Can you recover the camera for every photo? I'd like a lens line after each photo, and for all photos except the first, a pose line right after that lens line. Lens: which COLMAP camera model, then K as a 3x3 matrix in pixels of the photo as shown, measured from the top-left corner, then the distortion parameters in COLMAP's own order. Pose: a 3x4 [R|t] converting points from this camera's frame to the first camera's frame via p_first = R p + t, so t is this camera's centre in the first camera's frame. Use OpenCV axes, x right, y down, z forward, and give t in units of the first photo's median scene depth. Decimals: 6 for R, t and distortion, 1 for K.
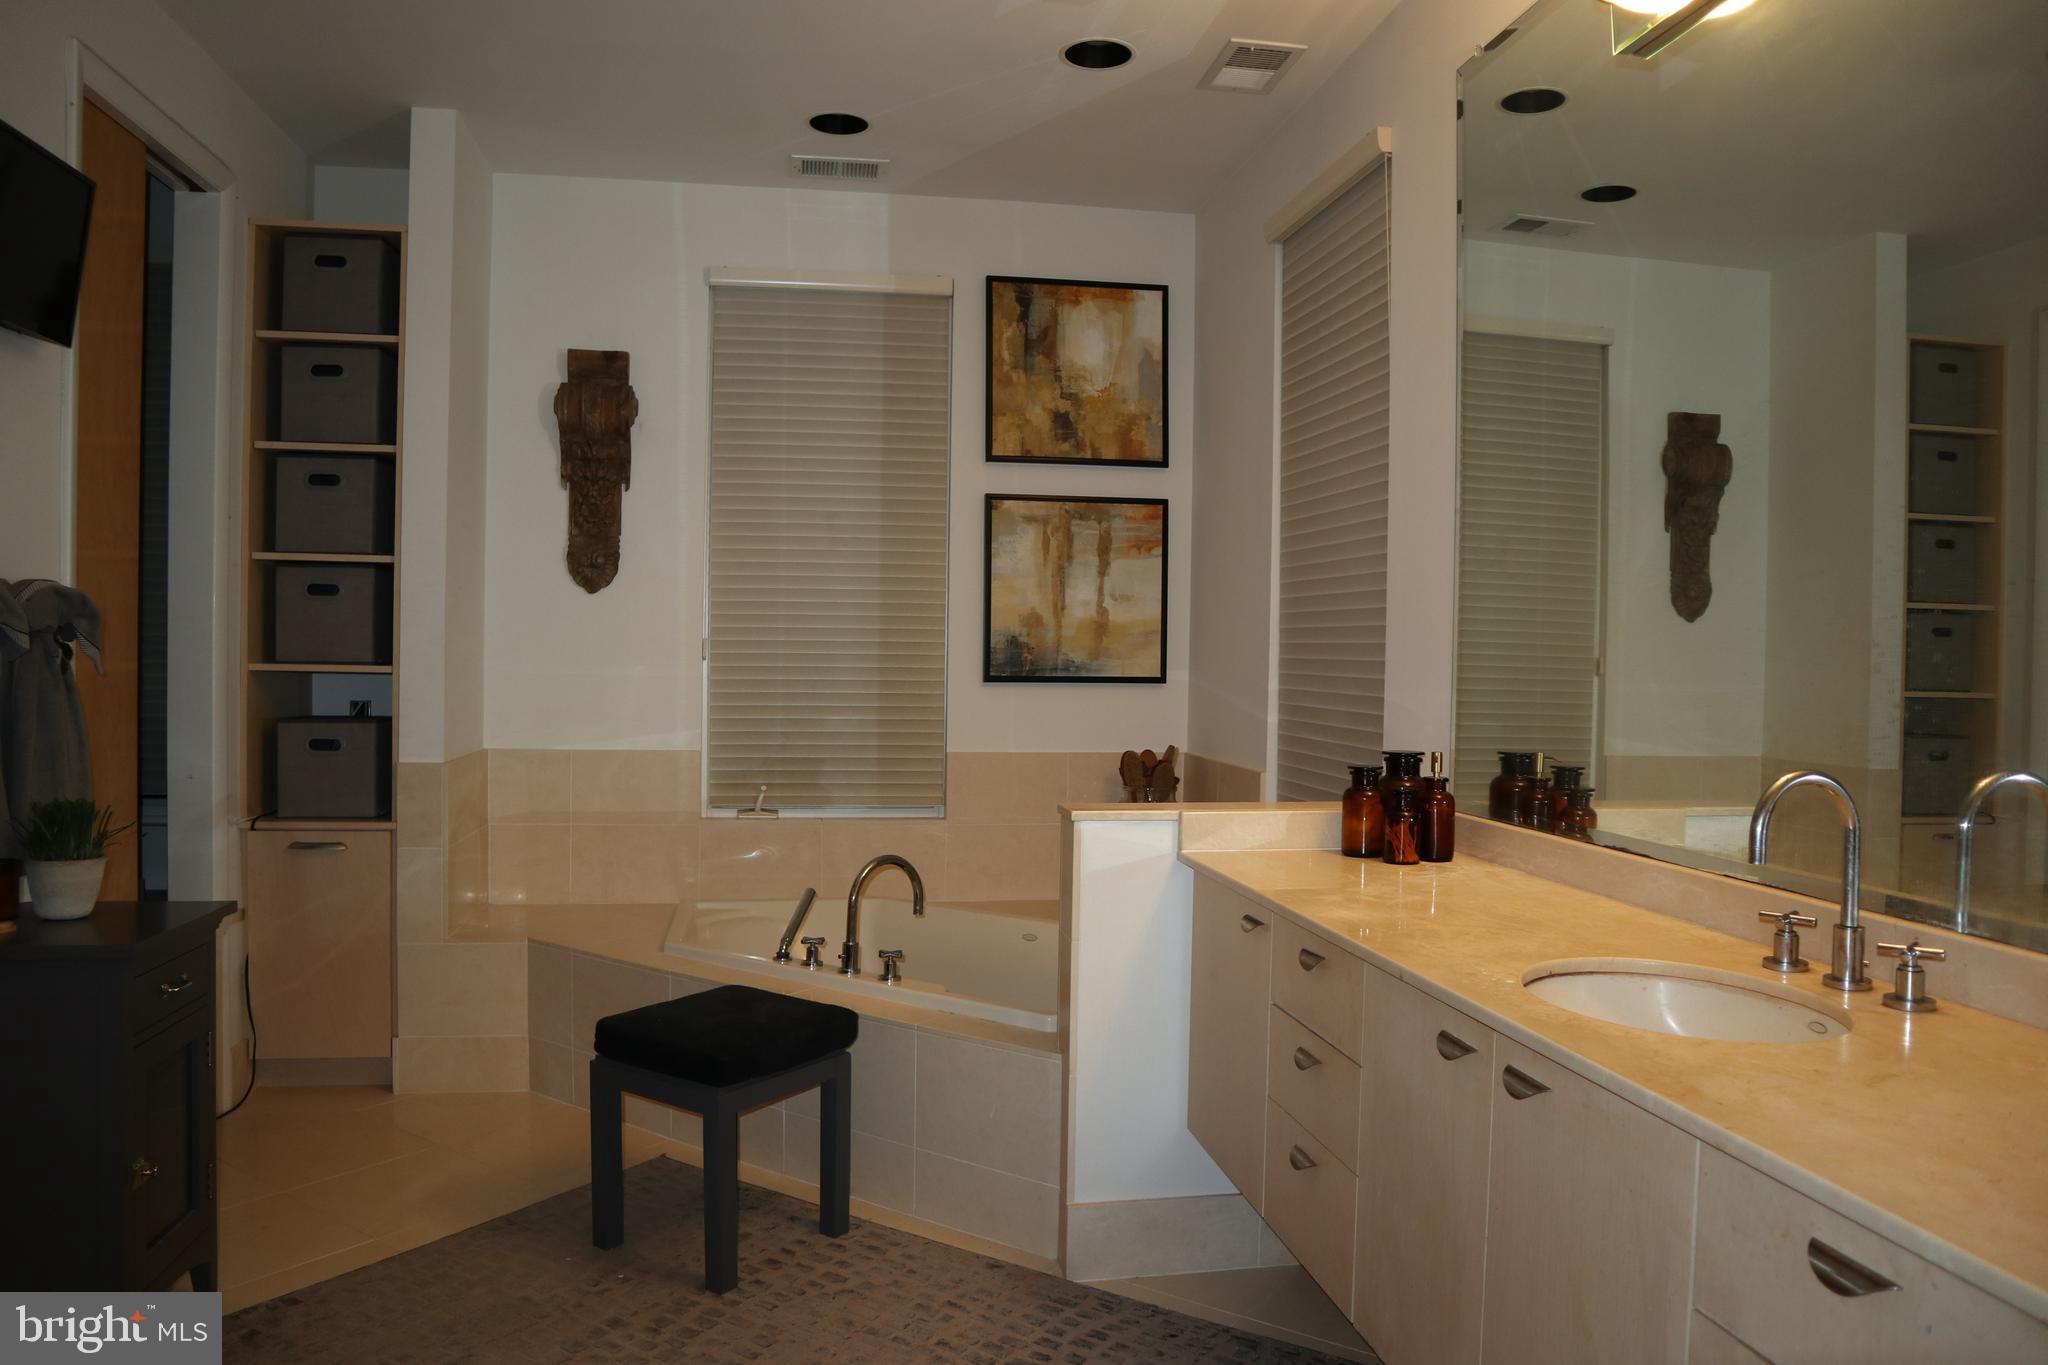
lens RADIAL K [[1423.0, 0, 1033.8], [0, 1423.0, 681.1], [0, 0, 1]] dist [-0.129312, 0.093613]
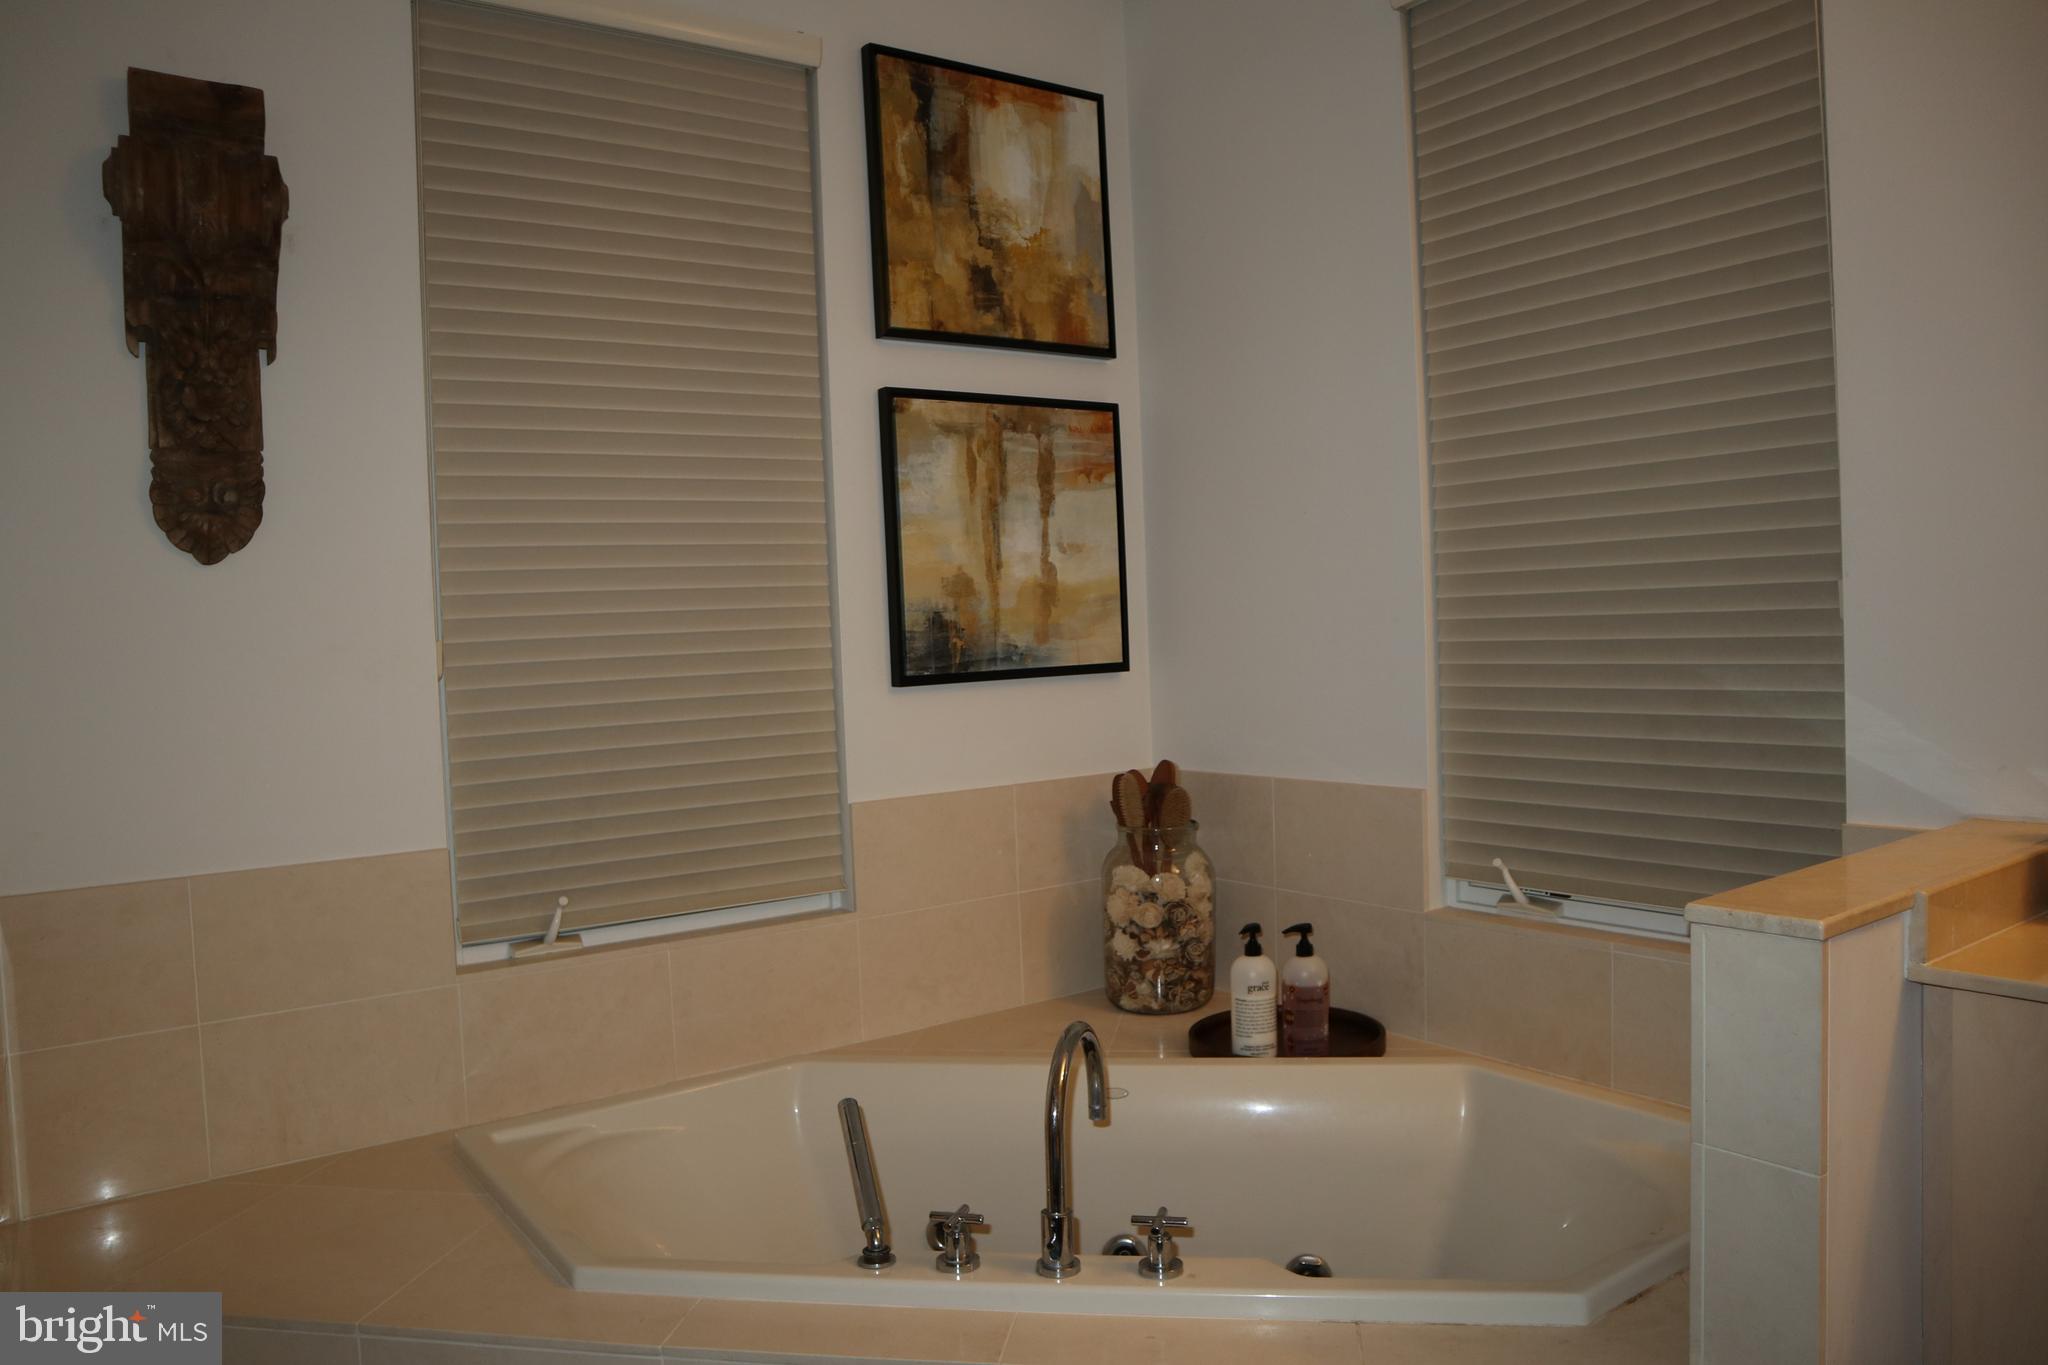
lens RADIAL K [[1423.0, 0, 1033.8], [0, 1423.0, 681.1], [0, 0, 1]] dist [-0.129312, 0.093613]
pose [[0.898113, -0.066293, 0.434739, -0.253626], [0.062426, 0.997780, 0.023188, -0.012609], [-0.435311, 0.006314, 0.900258, 0.406213]]
